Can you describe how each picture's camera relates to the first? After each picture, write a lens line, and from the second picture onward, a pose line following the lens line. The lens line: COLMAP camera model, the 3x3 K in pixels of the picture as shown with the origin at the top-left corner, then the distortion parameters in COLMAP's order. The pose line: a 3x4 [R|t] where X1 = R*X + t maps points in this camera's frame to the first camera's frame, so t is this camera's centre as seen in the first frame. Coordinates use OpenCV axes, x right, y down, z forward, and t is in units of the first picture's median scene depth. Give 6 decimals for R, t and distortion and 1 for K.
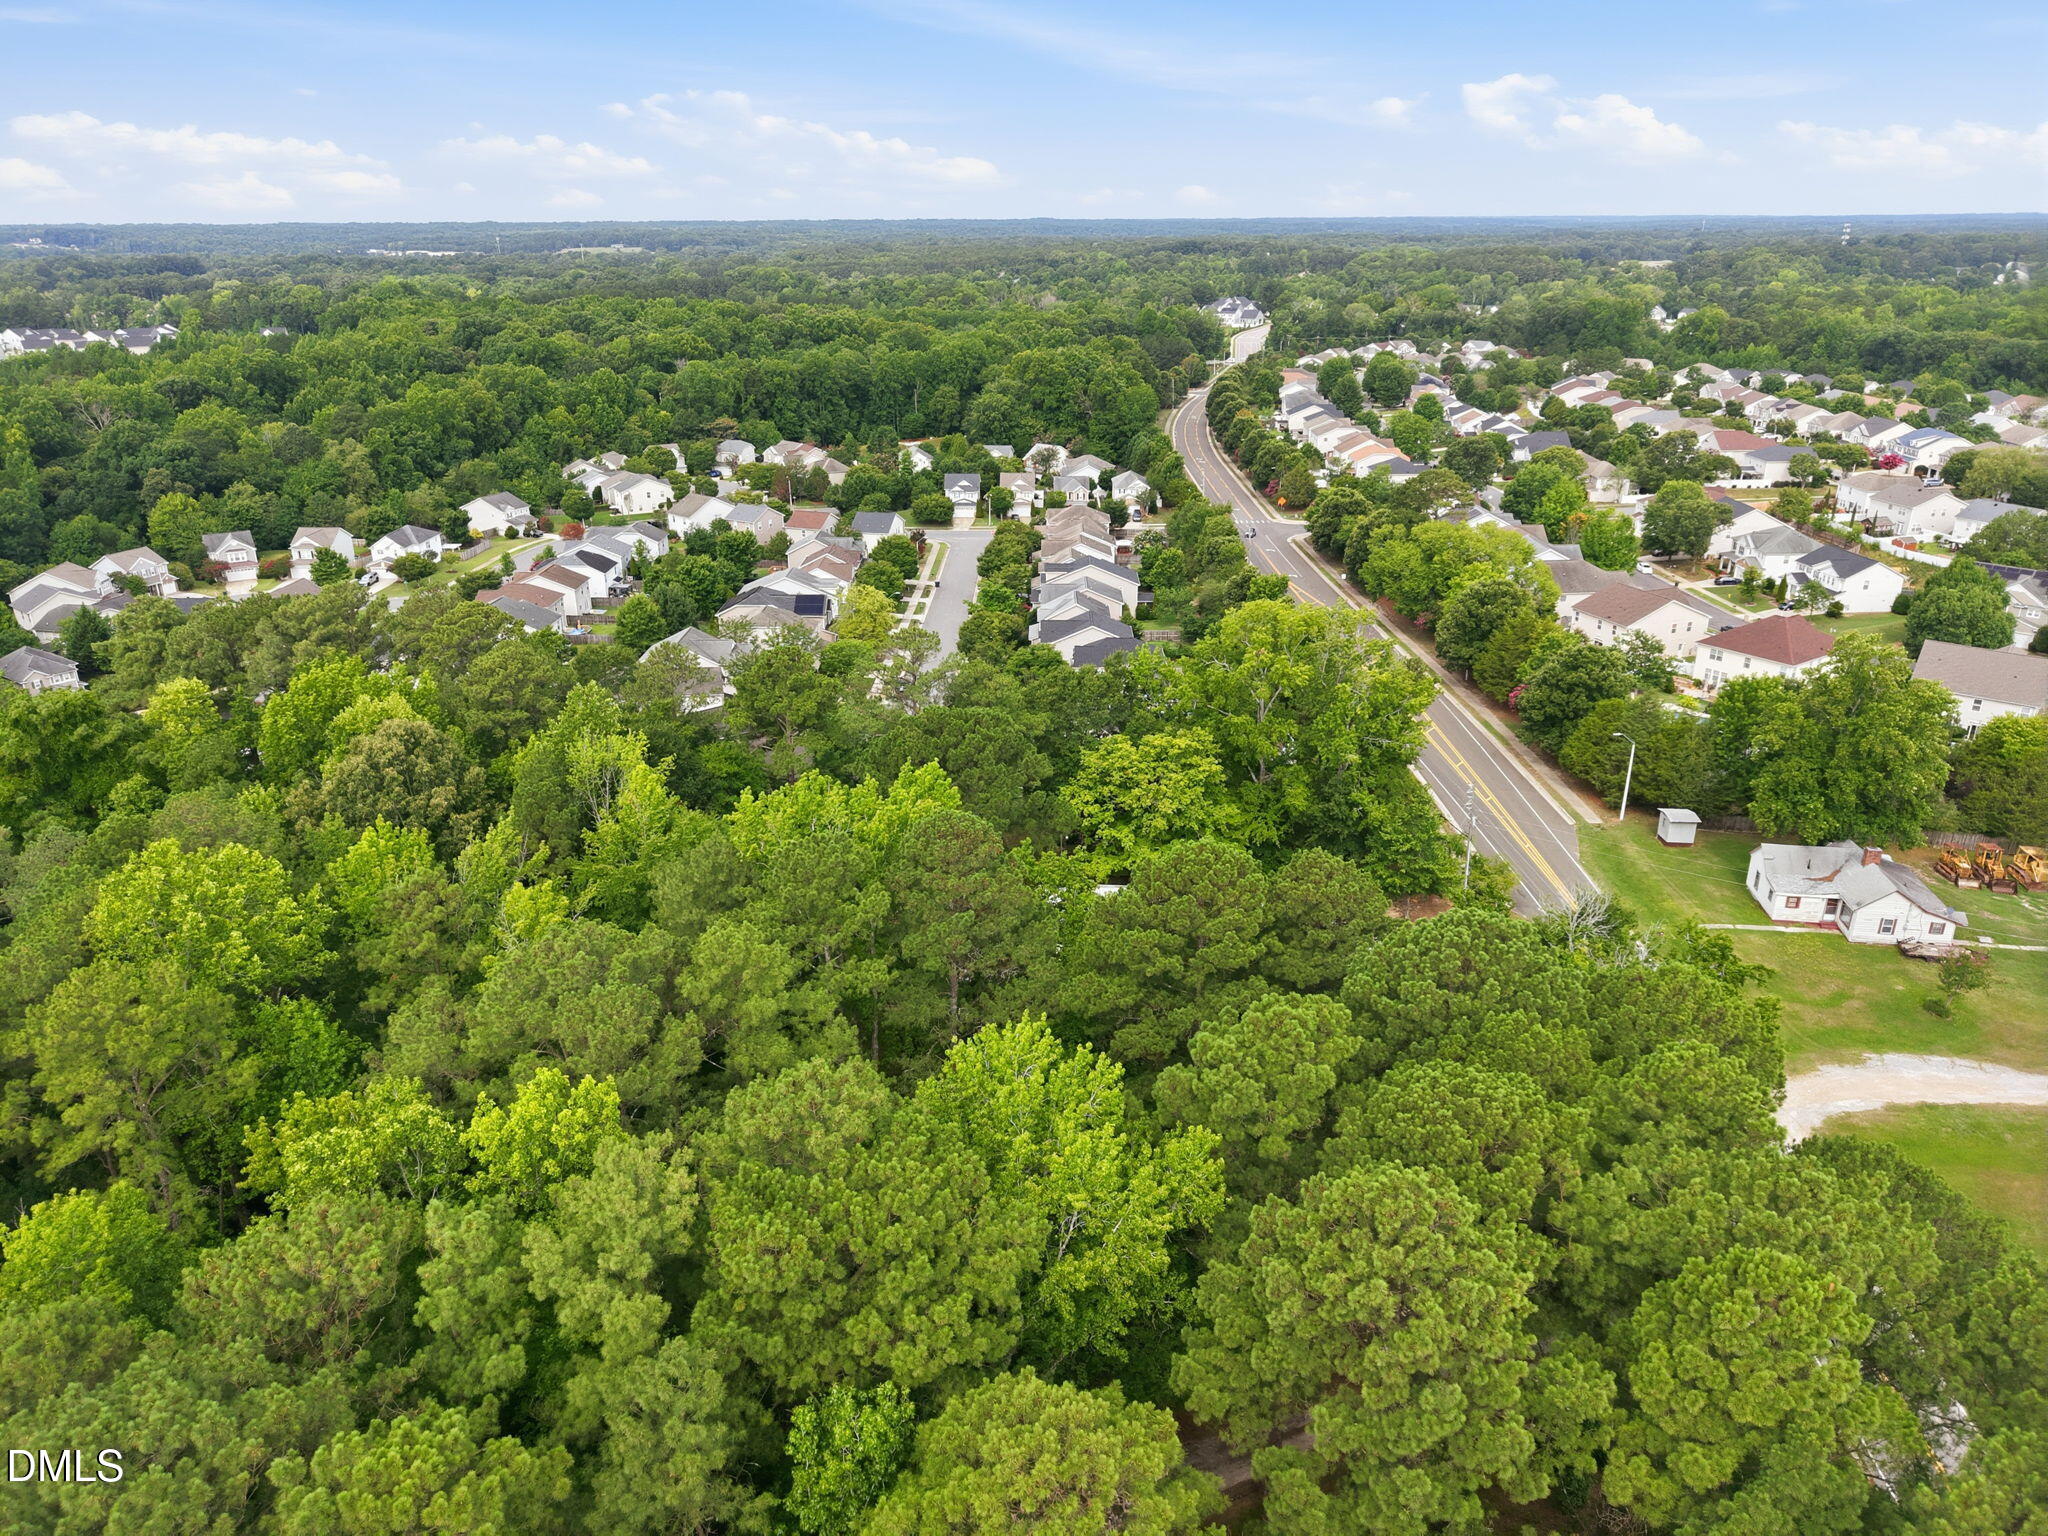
lens RADIAL K [[1370.6, 0, 1024.0], [0, 1370.6, 768.0], [0, 0, 1]] dist [0.004308, -0.005792]
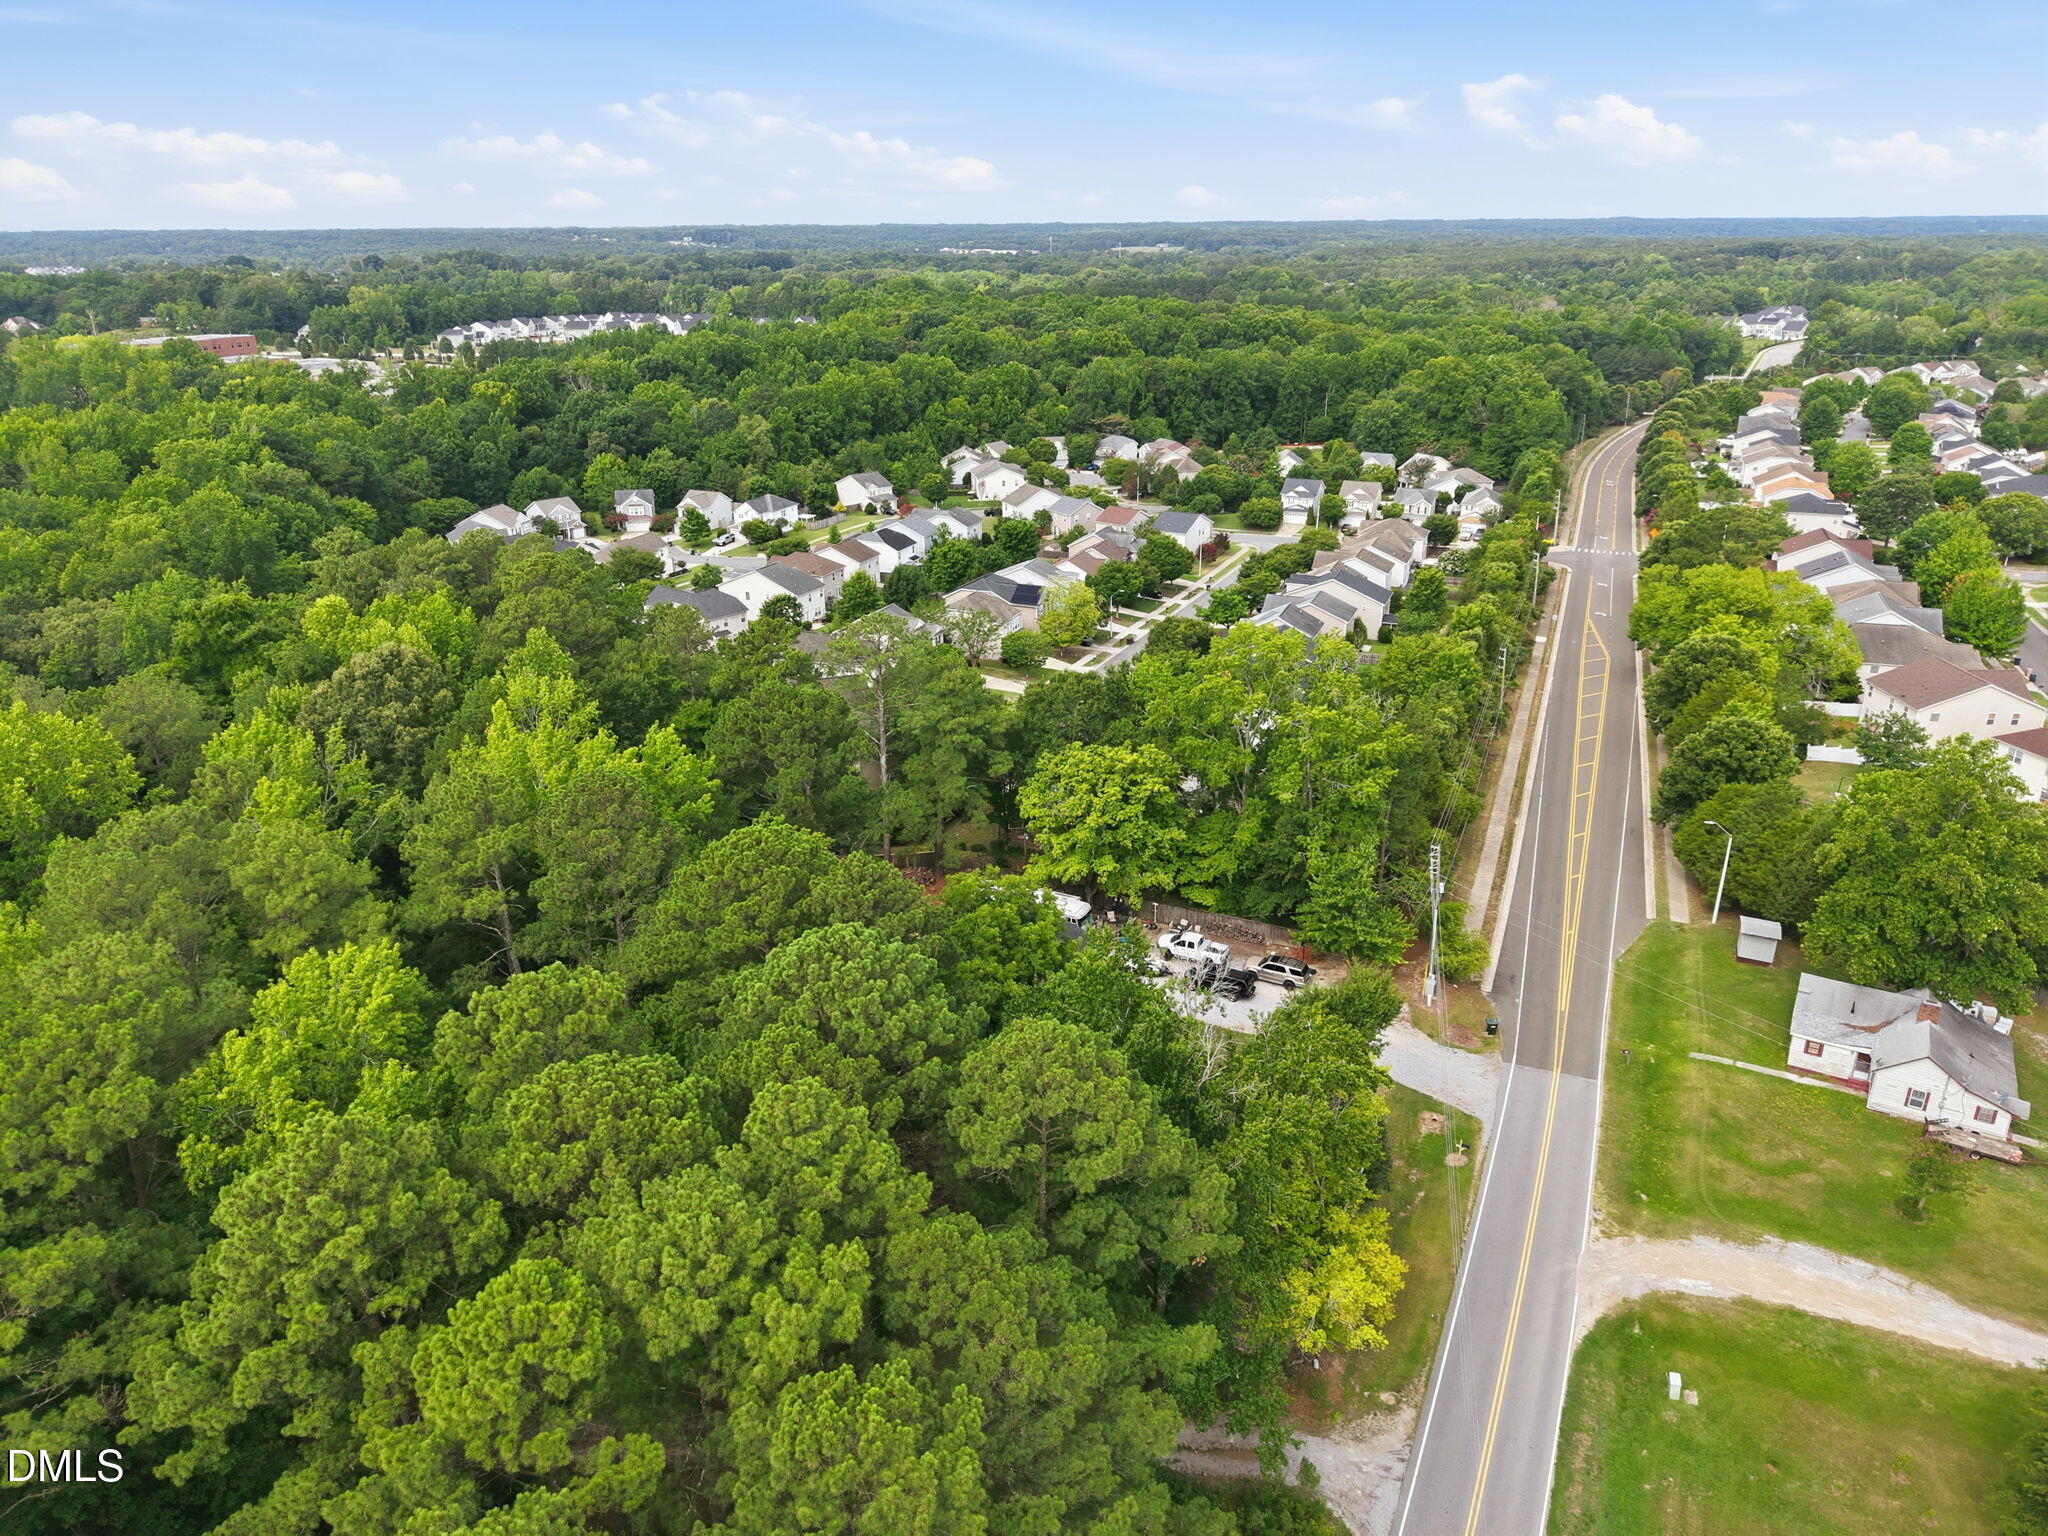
lens RADIAL K [[1335.2, 0, 957.4], [0, 1335.2, 799.3], [0, 0, 1]] dist [0.036418, -0.034345]
pose [[0.931632, 0.144600, -0.333396, 0.099585], [-0.135416, 0.989488, 0.050757, -0.006535], [0.337231, -0.002140, 0.941419, 0.019251]]
